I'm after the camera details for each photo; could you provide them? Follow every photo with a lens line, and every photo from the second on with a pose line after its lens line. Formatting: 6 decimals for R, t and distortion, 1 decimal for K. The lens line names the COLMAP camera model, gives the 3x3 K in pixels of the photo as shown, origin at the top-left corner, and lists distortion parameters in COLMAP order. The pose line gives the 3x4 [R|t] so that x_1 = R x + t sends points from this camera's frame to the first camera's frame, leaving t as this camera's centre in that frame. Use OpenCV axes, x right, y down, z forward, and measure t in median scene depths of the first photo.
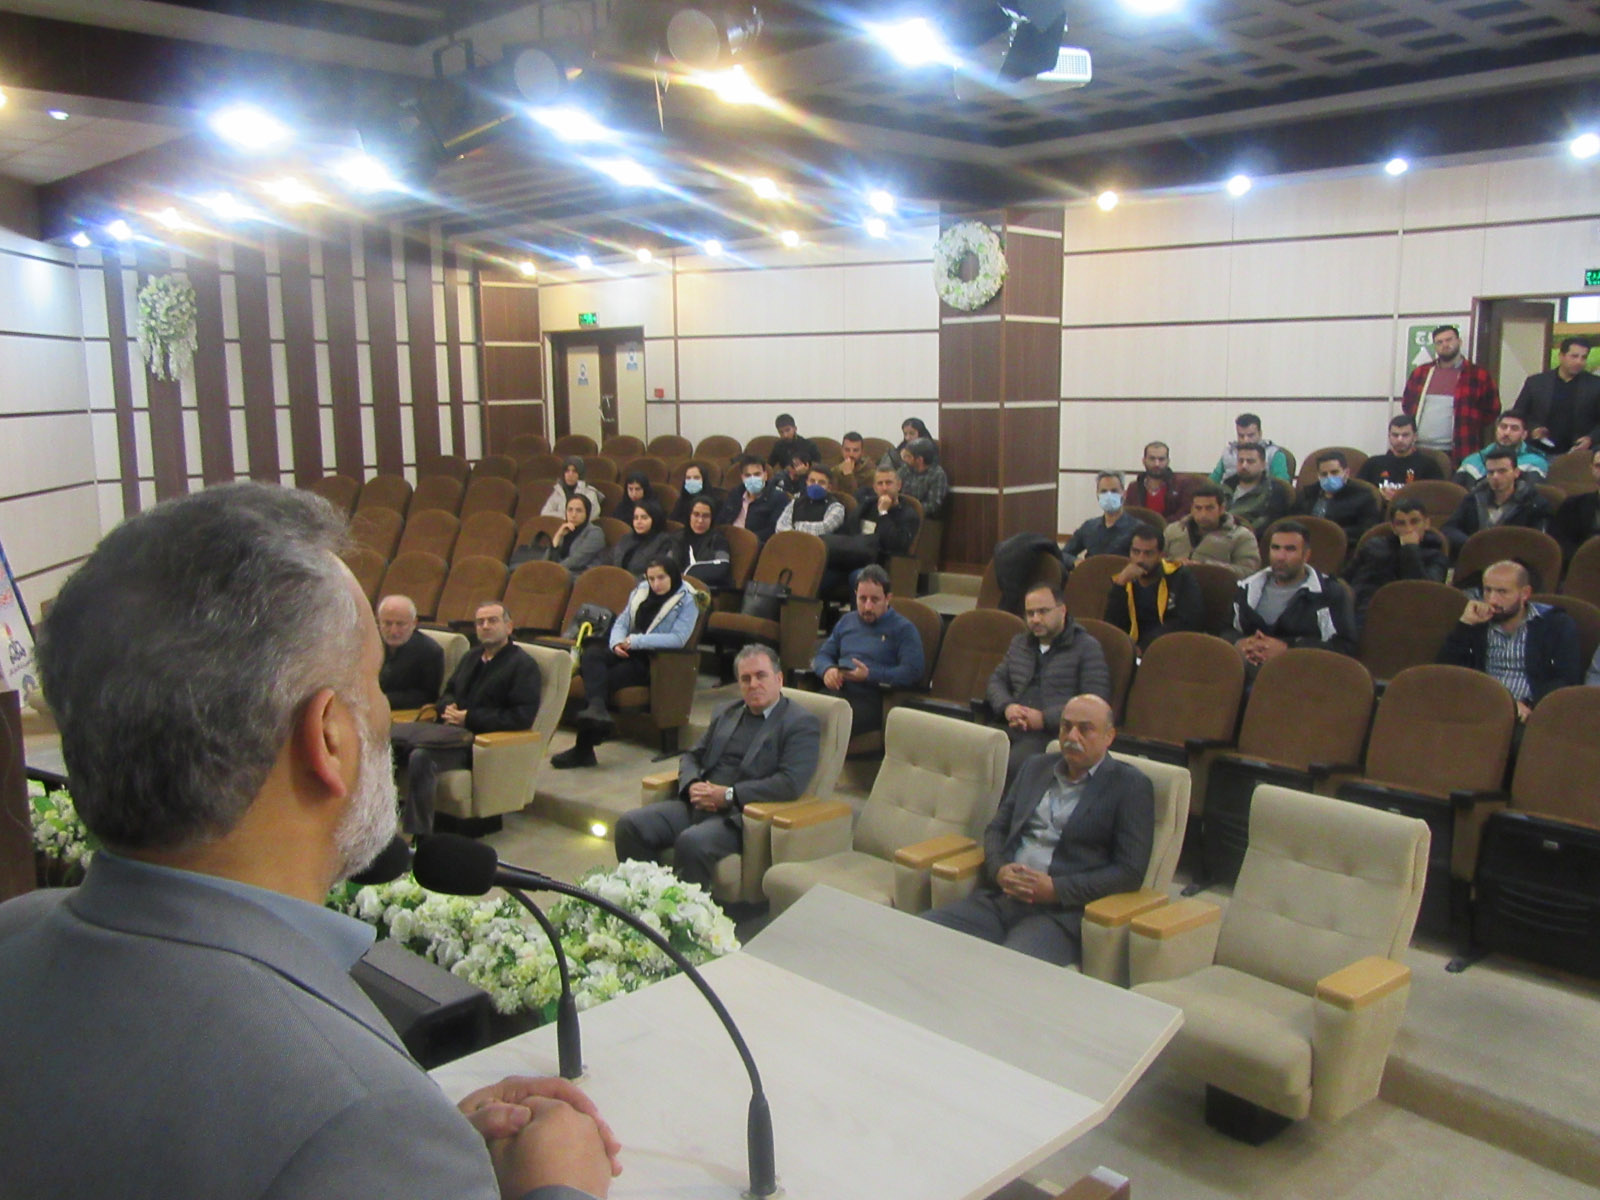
lens RADIAL K [[1434.5, 0, 799.1], [0, 1434.5, 575.8], [0, 0, 1]] dist [-0.013800, -0.004878]
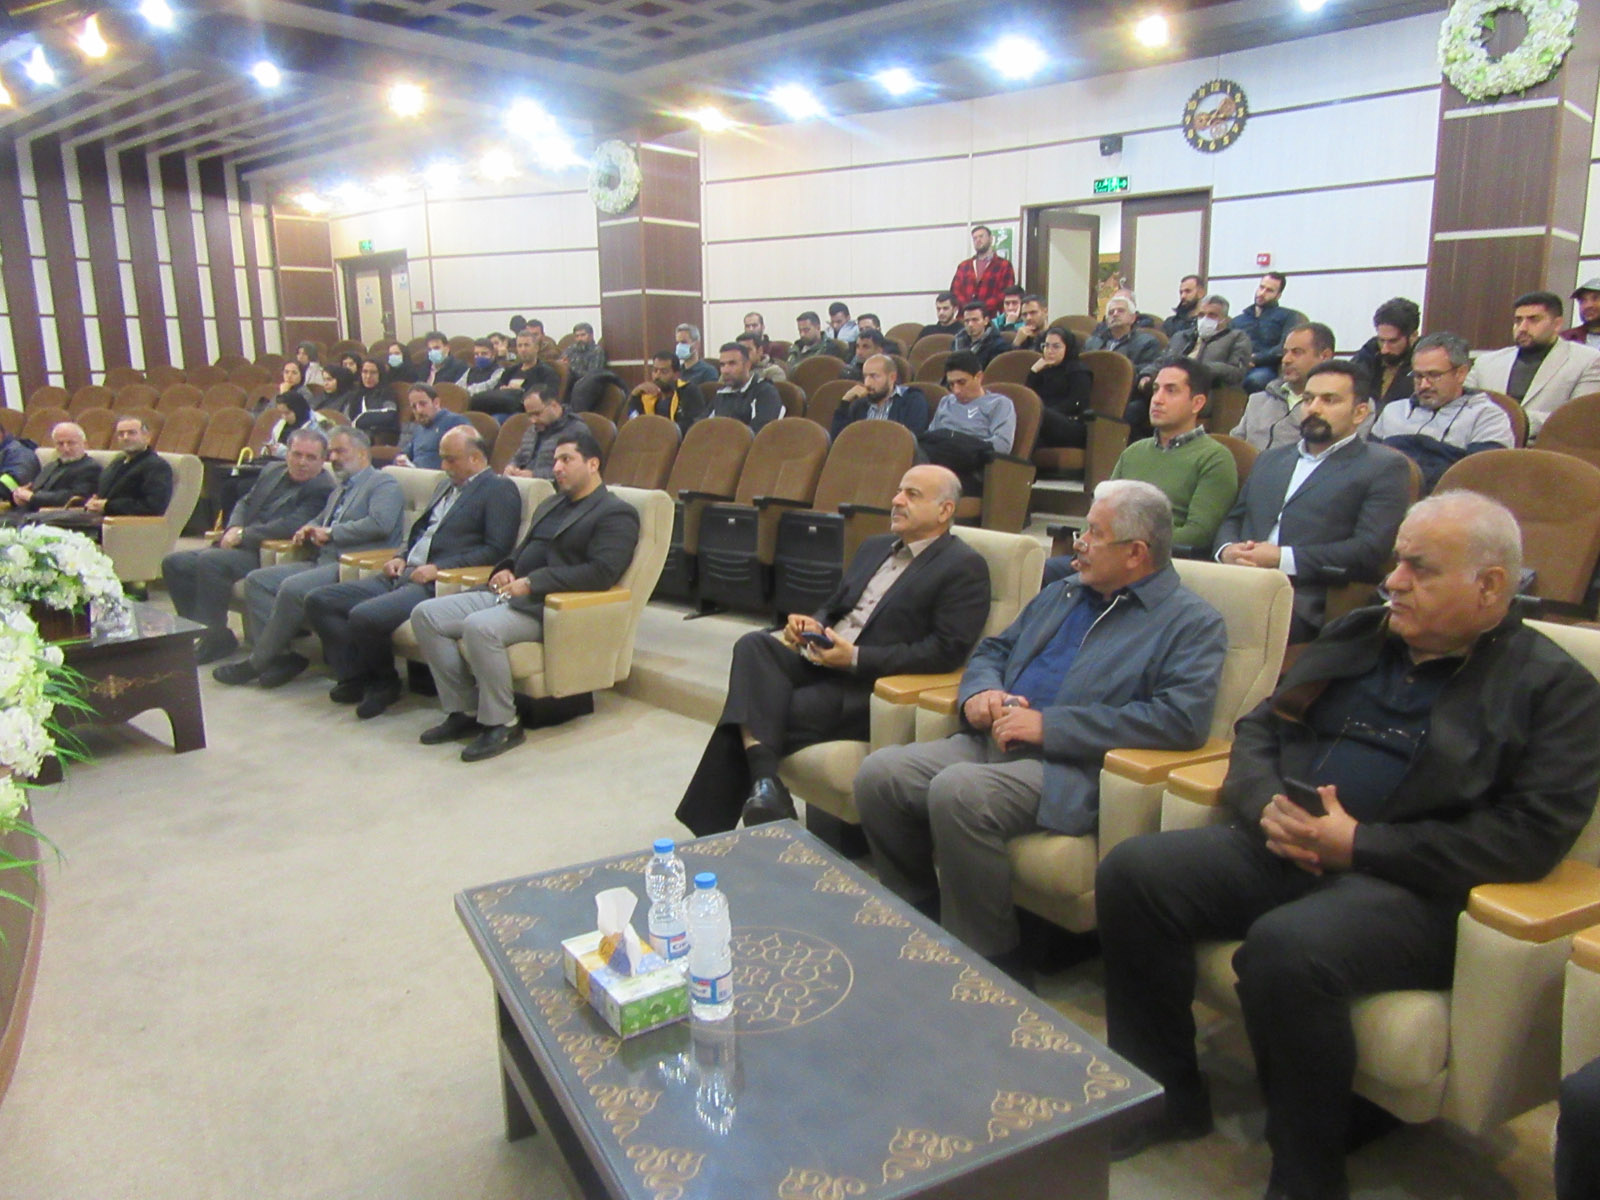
lens RADIAL K [[1187.1, 0, 798.3], [0, 1187.1, 596.0], [0, 0, 1]] dist [-0.016058, 0.012646]
pose [[0.995818, -0.022786, 0.088474, 0.164108], [0.016660, 0.997452, 0.069372, 0.068904], [-0.089829, -0.067608, 0.993660, -0.045158]]
